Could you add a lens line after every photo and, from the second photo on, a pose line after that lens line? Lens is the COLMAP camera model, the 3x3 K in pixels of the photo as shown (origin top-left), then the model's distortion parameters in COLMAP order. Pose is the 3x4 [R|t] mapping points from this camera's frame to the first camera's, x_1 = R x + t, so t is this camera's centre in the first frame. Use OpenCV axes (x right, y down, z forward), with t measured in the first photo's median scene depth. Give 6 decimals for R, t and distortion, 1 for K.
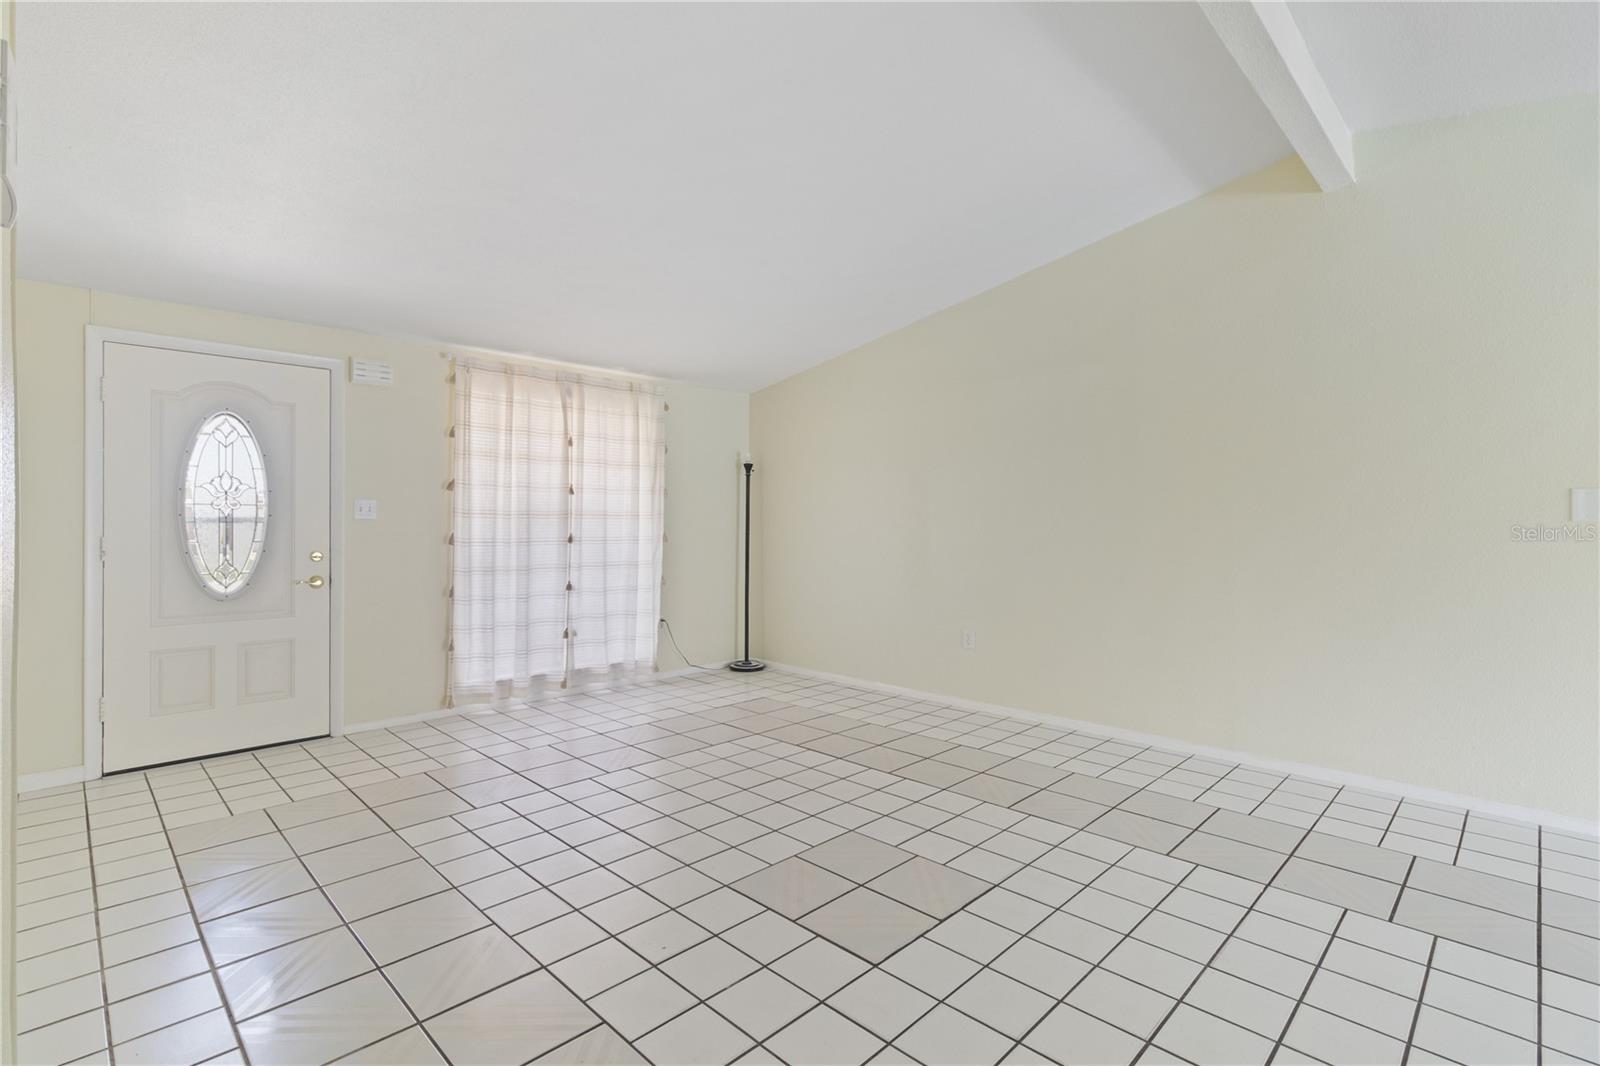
lens RADIAL K [[741.1, 0, 802.3], [0, 741.1, 520.6], [0, 0, 1]] dist [-0.001003, 0.000455]
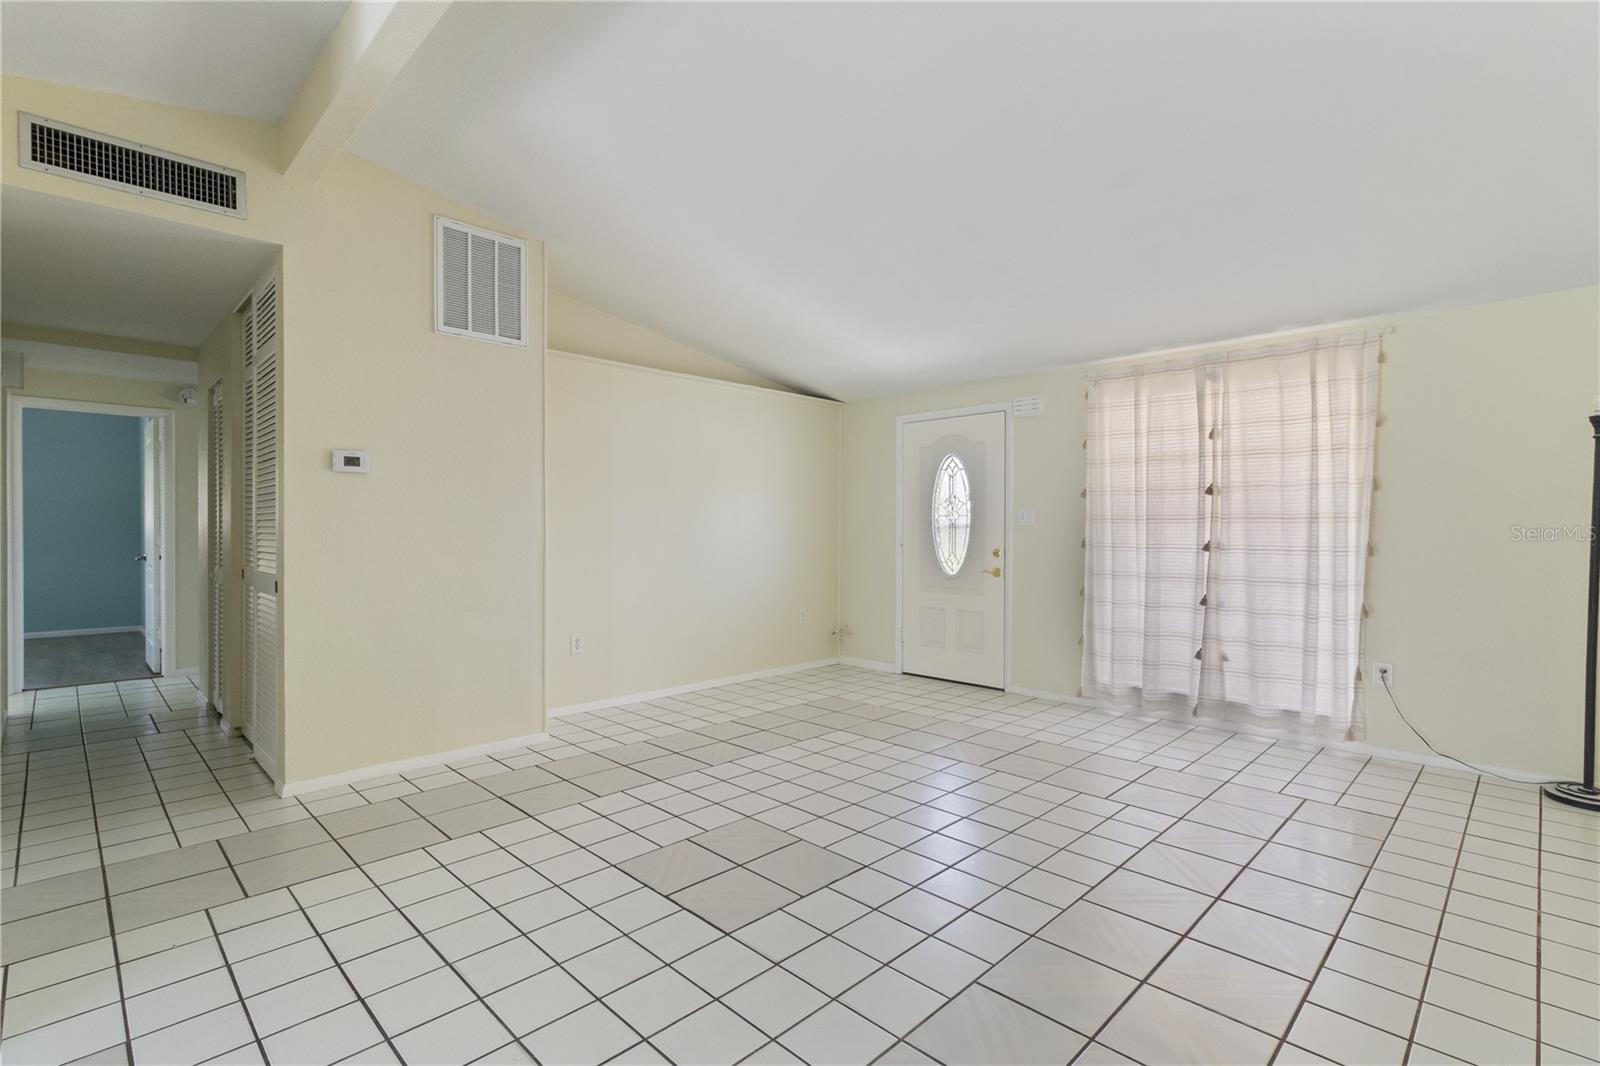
lens RADIAL K [[741.1, 0, 800.7], [0, 741.1, 539.9], [0, 0, 1]] dist [-0.001003, 0.000455]
pose [[0.005234, 0.016523, -0.999850, 0.565320], [0.002814, 0.999859, 0.016538, 0.001141], [0.999982, -0.002900, 0.005187, 0.533972]]
